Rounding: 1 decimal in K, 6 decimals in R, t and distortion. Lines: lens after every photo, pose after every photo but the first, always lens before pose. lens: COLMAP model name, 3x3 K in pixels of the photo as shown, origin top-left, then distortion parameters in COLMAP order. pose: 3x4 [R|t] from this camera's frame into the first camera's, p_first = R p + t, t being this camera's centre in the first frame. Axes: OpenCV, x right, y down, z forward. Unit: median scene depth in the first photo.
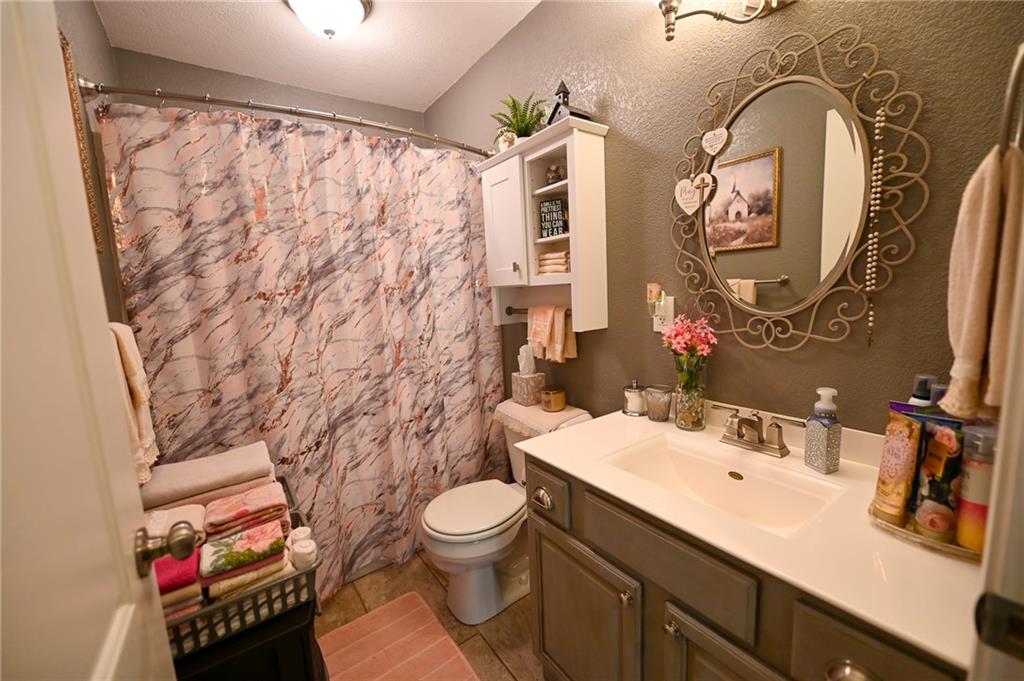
lens RADIAL K [[405.5, 0, 511.6], [0, 405.5, 342.4], [0, 0, 1]] dist [-0.005724, -0.000983]
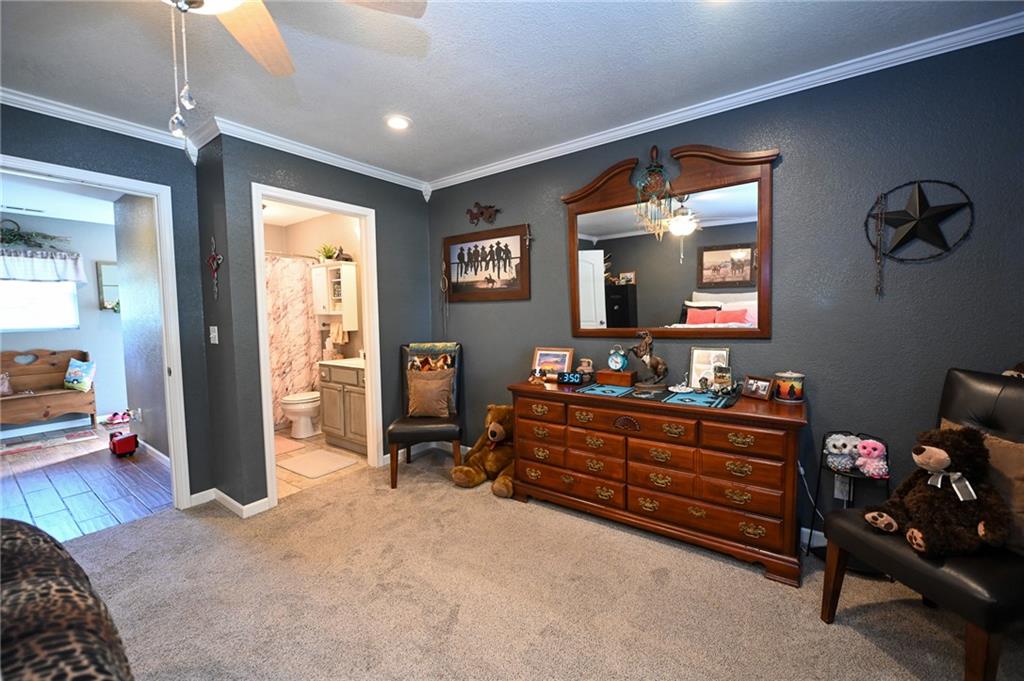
lens RADIAL K [[405.5, 0, 514.7], [0, 405.5, 338.4], [0, 0, 1]] dist [-0.005724, -0.000983]
pose [[0.944428, 0.014949, 0.328377, 0.299112], [0.012318, 0.996654, -0.080799, 0.228676], [-0.328486, 0.080353, 0.941085, -1.753142]]
